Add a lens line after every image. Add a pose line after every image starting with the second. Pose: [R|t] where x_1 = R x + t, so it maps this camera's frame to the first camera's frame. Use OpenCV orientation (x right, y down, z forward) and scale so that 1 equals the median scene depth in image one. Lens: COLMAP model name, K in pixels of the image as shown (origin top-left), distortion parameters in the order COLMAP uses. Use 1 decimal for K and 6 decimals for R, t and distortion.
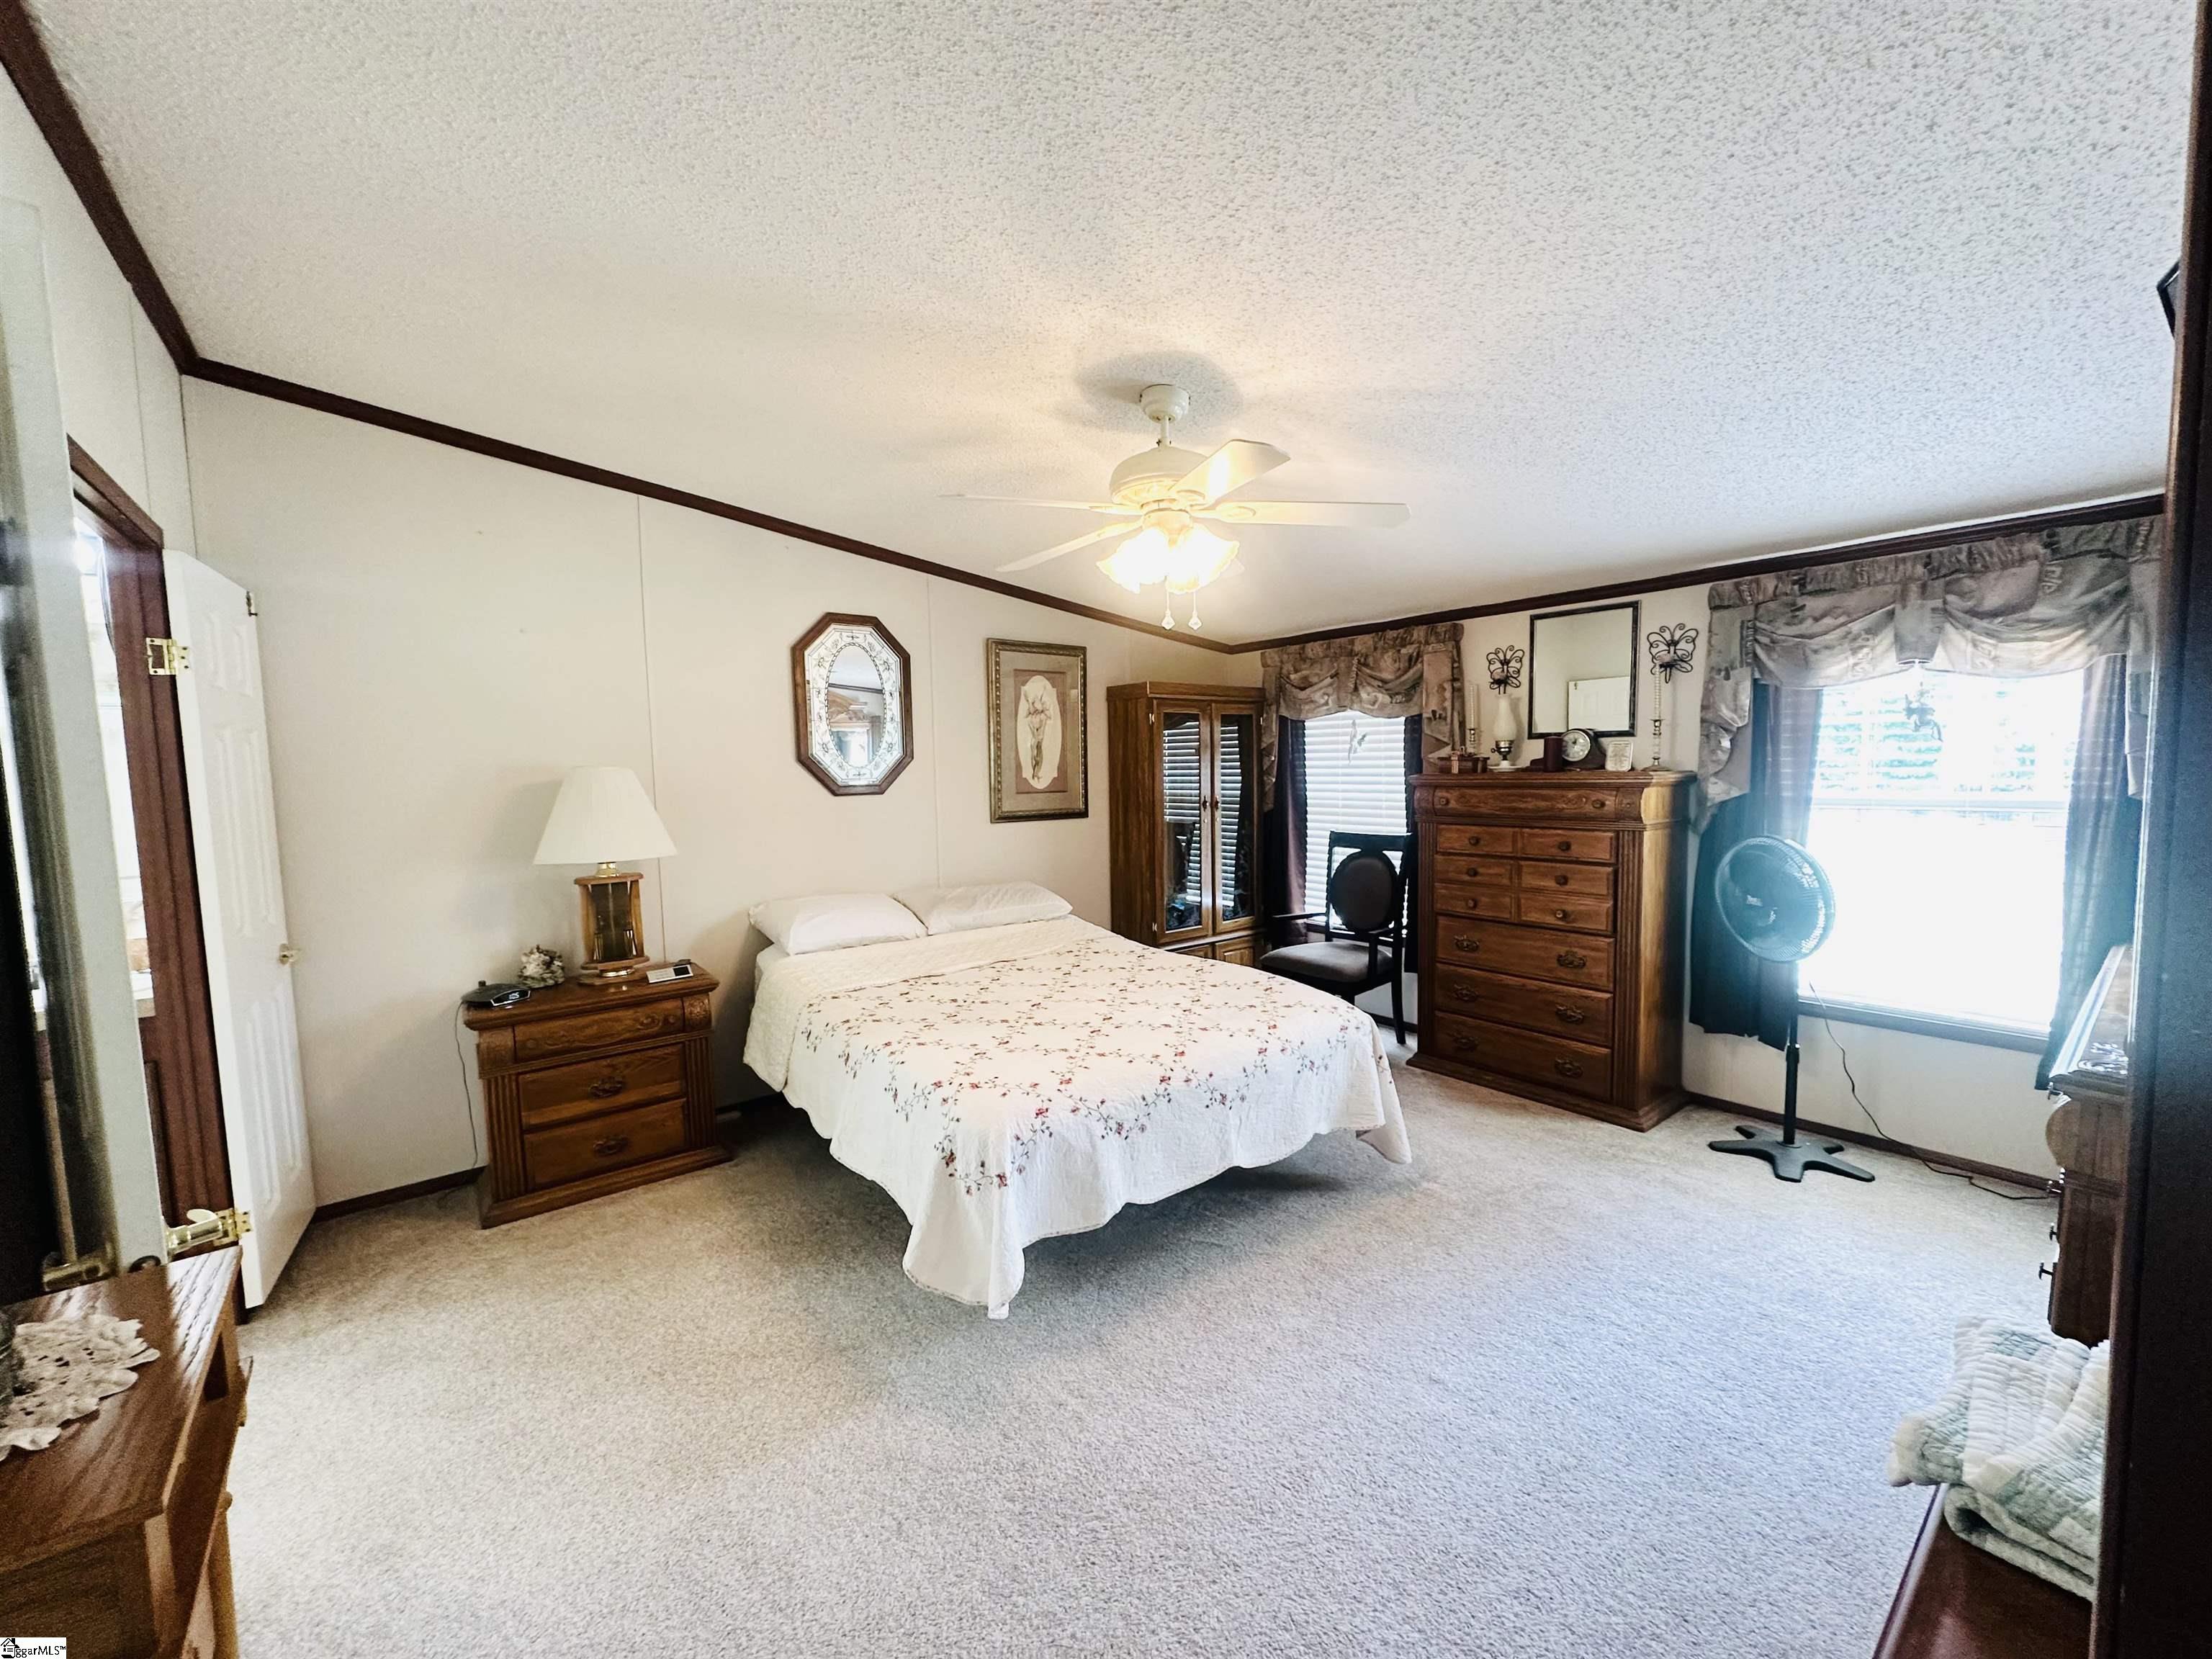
lens RADIAL K [[880.5, 0, 1107.2], [0, 880.5, 838.1], [0, 0, 1]] dist [0.001577, 0.001295]
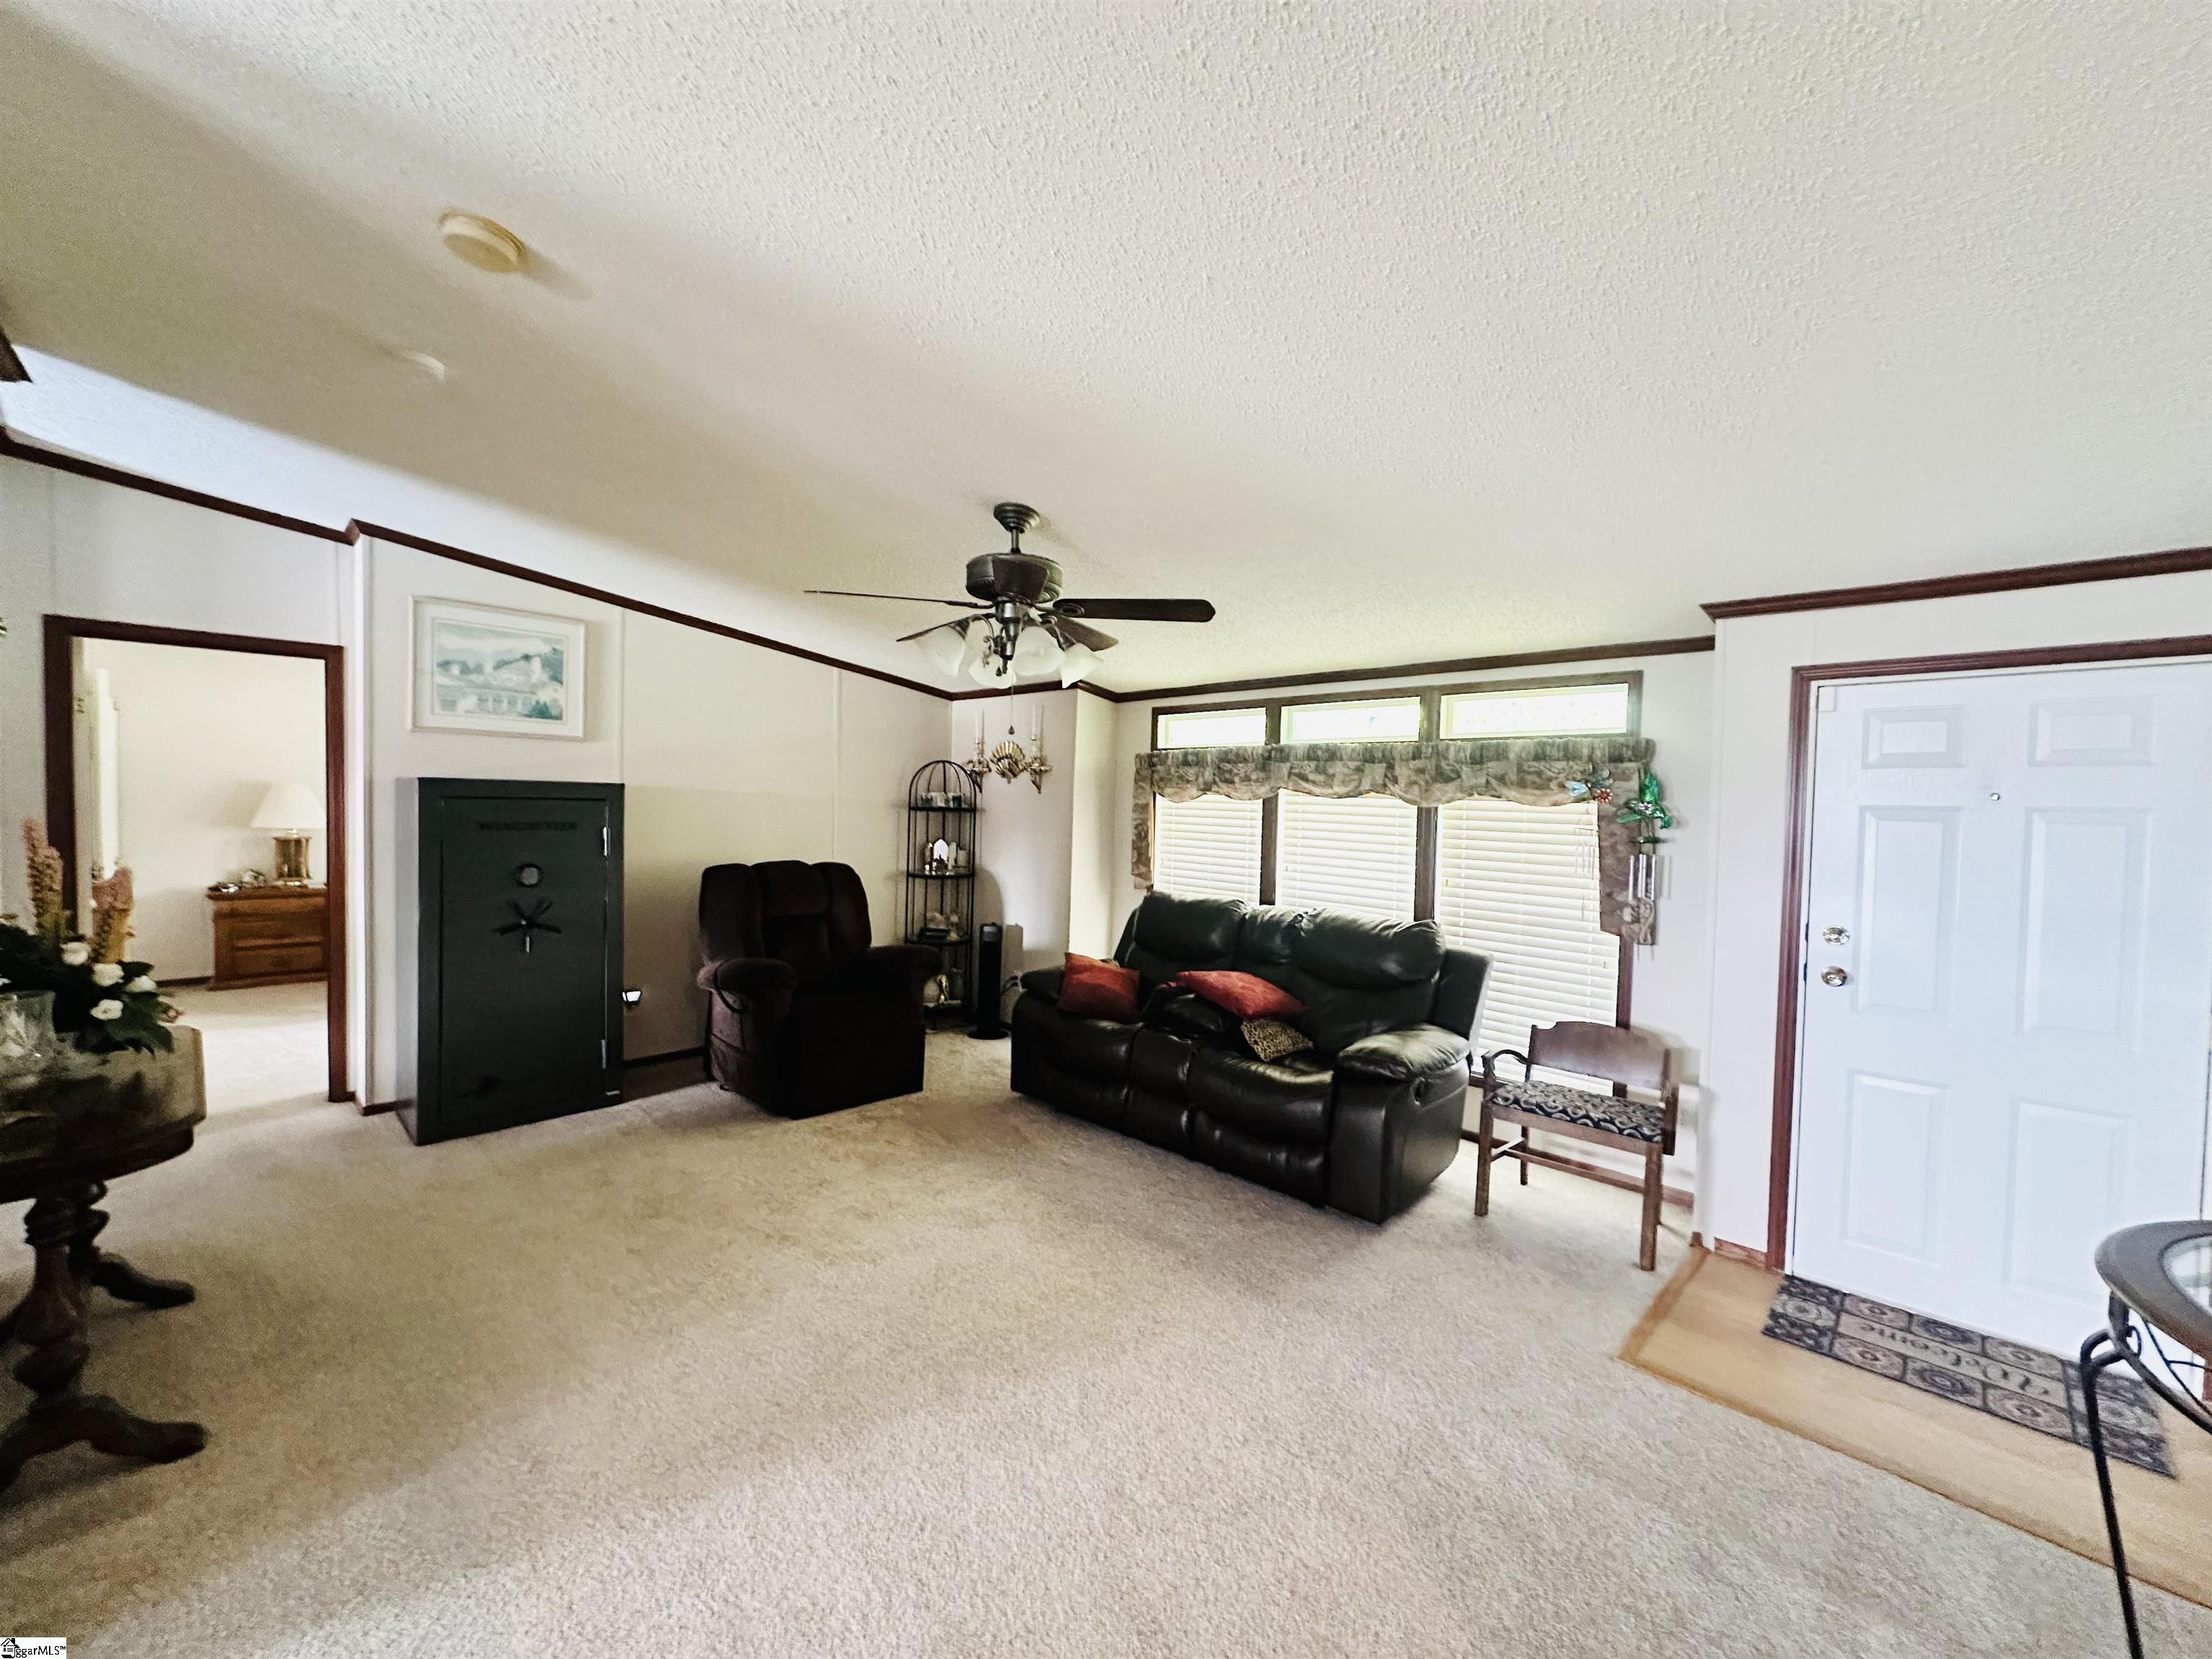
lens RADIAL K [[880.5, 0, 1096.2], [0, 880.5, 827.6], [0, 0, 1]] dist [0.001577, 0.001295]
pose [[0.991112, 0.038877, 0.127220, 0.064436], [-0.032572, 0.998154, -0.051270, 0.004056], [-0.128979, 0.046670, 0.990549, -0.080432]]
